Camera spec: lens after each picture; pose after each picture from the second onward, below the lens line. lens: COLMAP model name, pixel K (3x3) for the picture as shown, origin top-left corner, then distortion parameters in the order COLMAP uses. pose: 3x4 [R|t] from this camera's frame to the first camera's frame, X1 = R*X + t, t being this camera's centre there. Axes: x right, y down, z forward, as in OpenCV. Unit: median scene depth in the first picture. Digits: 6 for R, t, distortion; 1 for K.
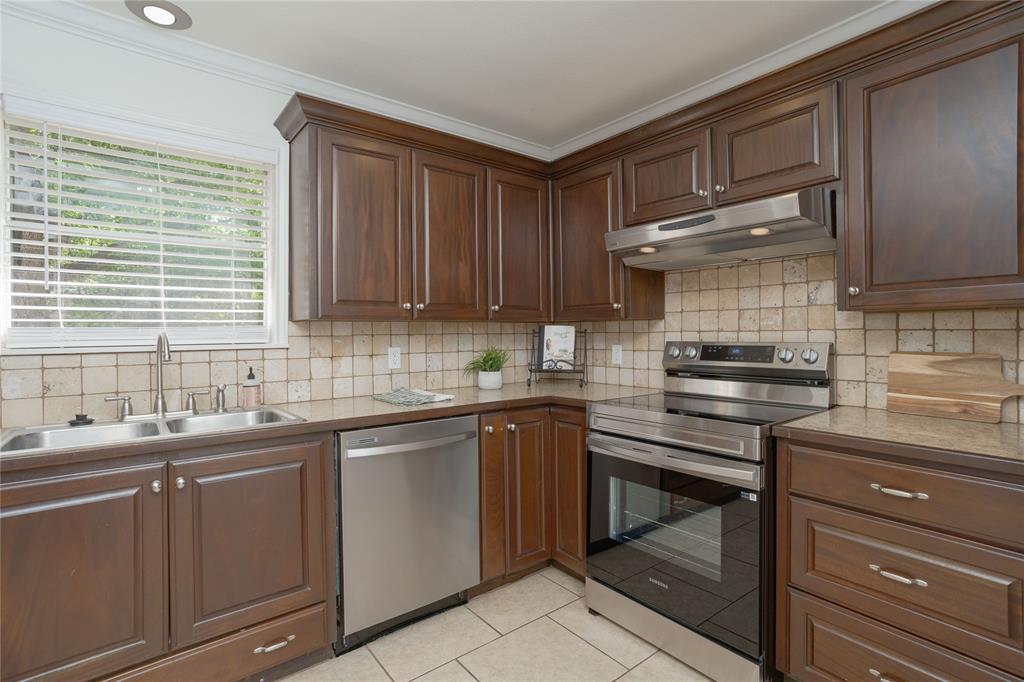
lens RADIAL K [[492.3, 0, 519.1], [0, 492.3, 333.3], [0, 0, 1]] dist [-0.018765, 0.006655]
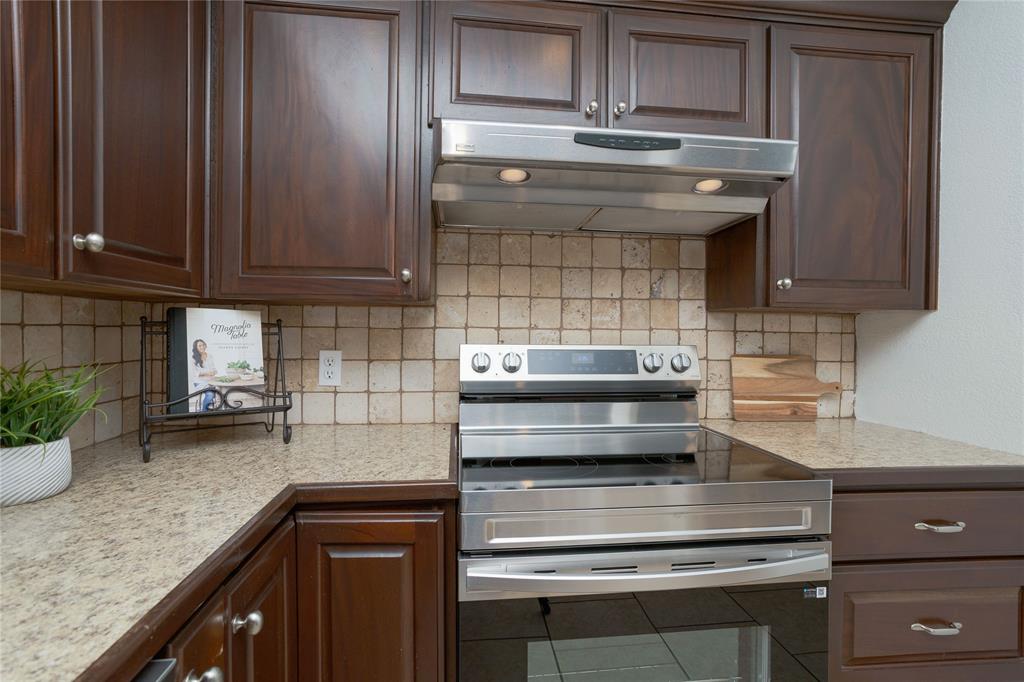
lens RADIAL K [[492.3, 0, 515.5], [0, 492.3, 337.1], [0, 0, 1]] dist [-0.018765, 0.006655]
pose [[0.535459, 0.001557, 0.844560, -0.183003], [-0.015206, 0.999854, 0.007797, 0.002526], [-0.844424, -0.017018, 0.535405, 0.674649]]
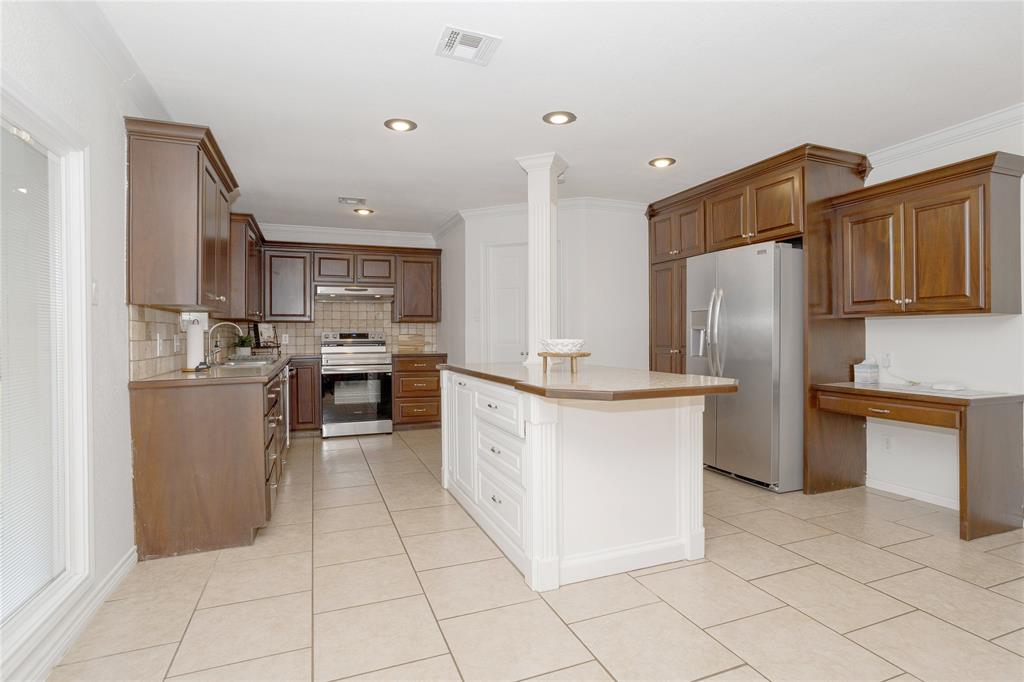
lens RADIAL K [[496.7, 0, 506.0], [0, 496.7, 341.3], [0, 0, 1]] dist [-0.021981, 0.001331]
pose [[0.320348, -0.006804, 0.947275, -1.797786], [0.001968, 0.999977, 0.006517, 0.051627], [-0.947298, -0.000223, 0.320354, -0.642429]]
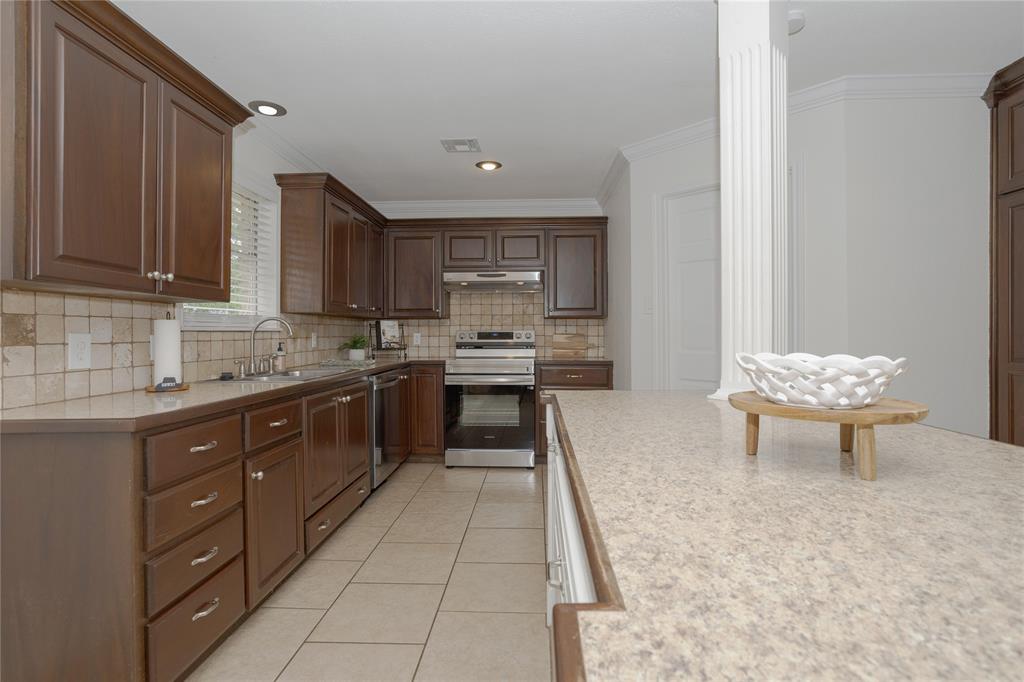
lens RADIAL K [[496.7, 0, 519.9], [0, 496.7, 331.6], [0, 0, 1]] dist [-0.021981, 0.001331]
pose [[0.656184, 0.009267, 0.754544, -1.054923], [-0.003966, 0.999953, -0.008832, 0.039650], [-0.754590, 0.002803, 0.656190, -0.465583]]
